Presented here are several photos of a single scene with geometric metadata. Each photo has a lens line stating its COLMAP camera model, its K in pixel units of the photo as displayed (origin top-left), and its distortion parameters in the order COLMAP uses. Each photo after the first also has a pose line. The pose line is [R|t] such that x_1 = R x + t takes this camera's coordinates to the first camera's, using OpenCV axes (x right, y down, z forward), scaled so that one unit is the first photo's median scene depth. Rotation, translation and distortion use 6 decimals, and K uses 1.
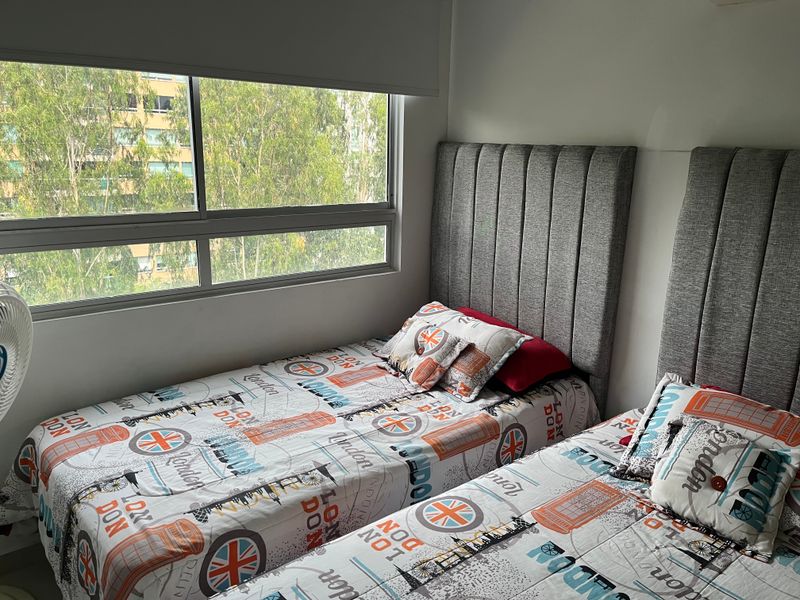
lens RADIAL K [[605.8, 0, 408.7], [0, 605.8, 303.6], [0, 0, 1]] dist [0.082410, -0.112121]
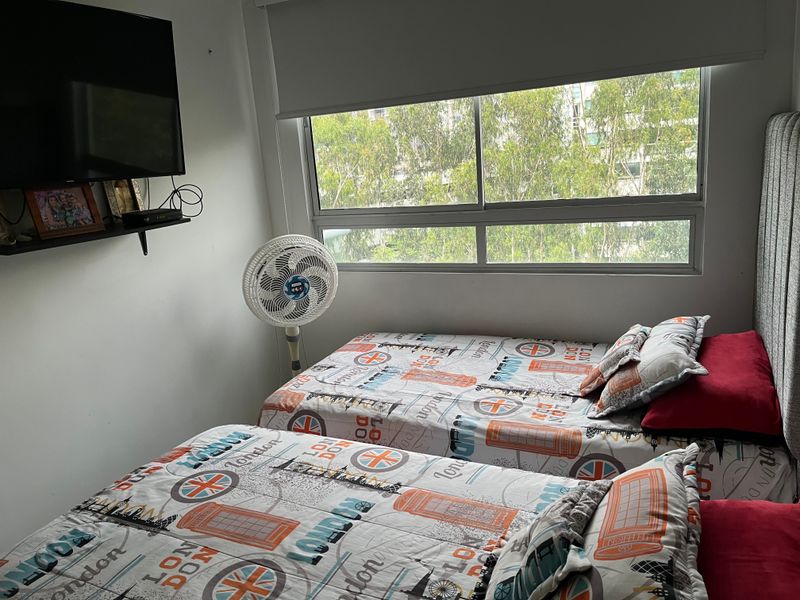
lens RADIAL K [[605.8, 0, 408.7], [0, 605.8, 303.6], [0, 0, 1]] dist [0.082410, -0.112121]
pose [[0.432995, 0.155315, -0.887915, 0.831721], [-0.146329, 0.984089, 0.100780, -0.060908], [0.889440, 0.086290, 0.448833, 0.374548]]
